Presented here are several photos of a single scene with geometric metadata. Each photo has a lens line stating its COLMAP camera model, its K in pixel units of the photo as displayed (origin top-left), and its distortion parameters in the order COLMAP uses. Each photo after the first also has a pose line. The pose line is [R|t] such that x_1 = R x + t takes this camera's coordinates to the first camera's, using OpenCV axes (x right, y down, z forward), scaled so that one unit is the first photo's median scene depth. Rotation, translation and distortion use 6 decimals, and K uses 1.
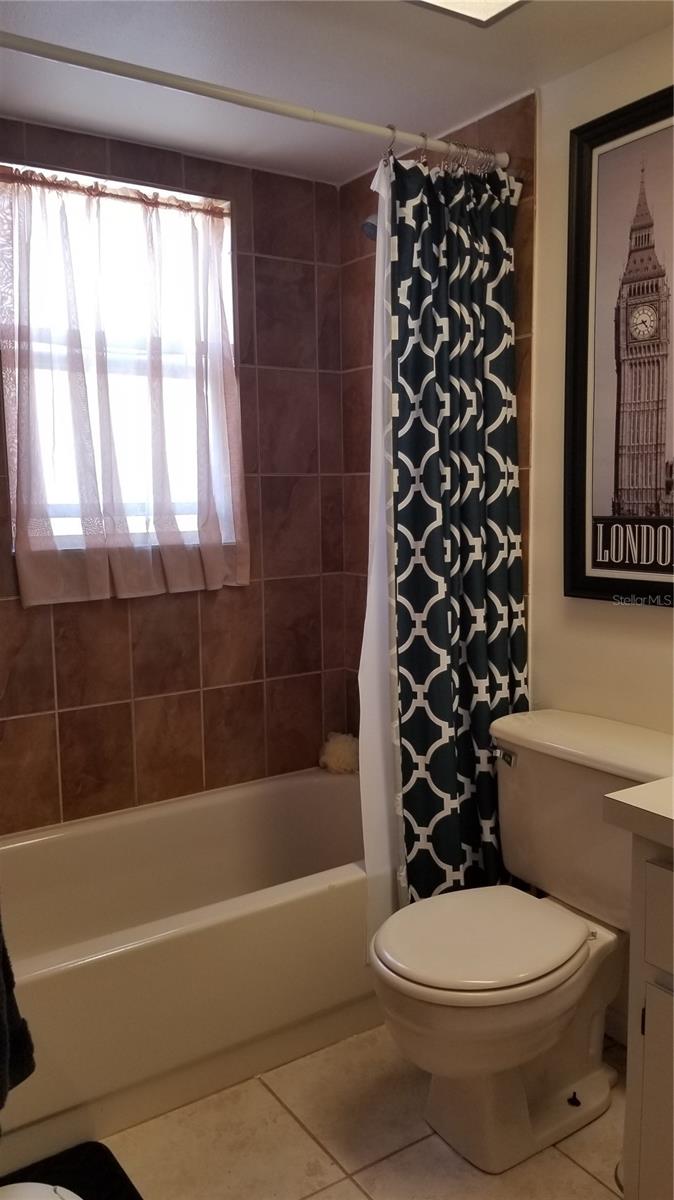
lens RADIAL K [[941.2, 0, 345.6], [0, 941.2, 587.0], [0, 0, 1]] dist [-0.003919, -0.023955]
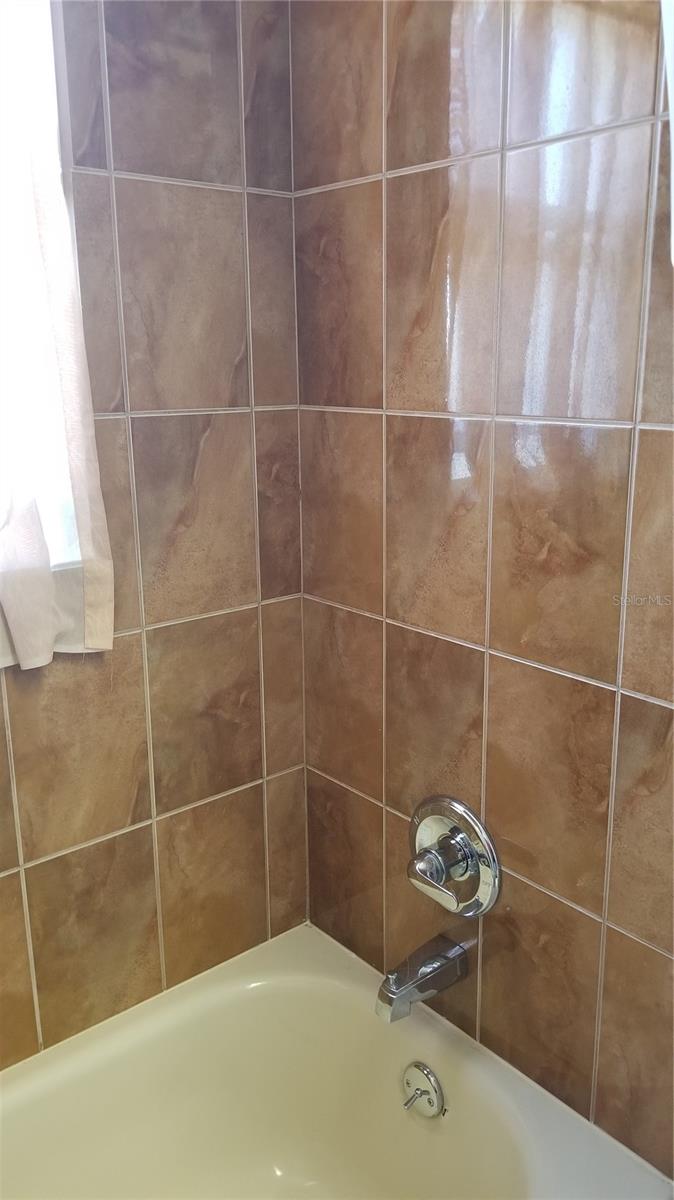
lens RADIAL K [[941.2, 0, 337.1], [0, 941.2, 597.3], [0, 0, 1]] dist [-0.003919, -0.023955]
pose [[0.996635, -0.018461, 0.079865, -0.030713], [0.007743, 0.991156, 0.132473, -0.105085], [-0.081604, -0.131409, 0.987964, 0.598497]]
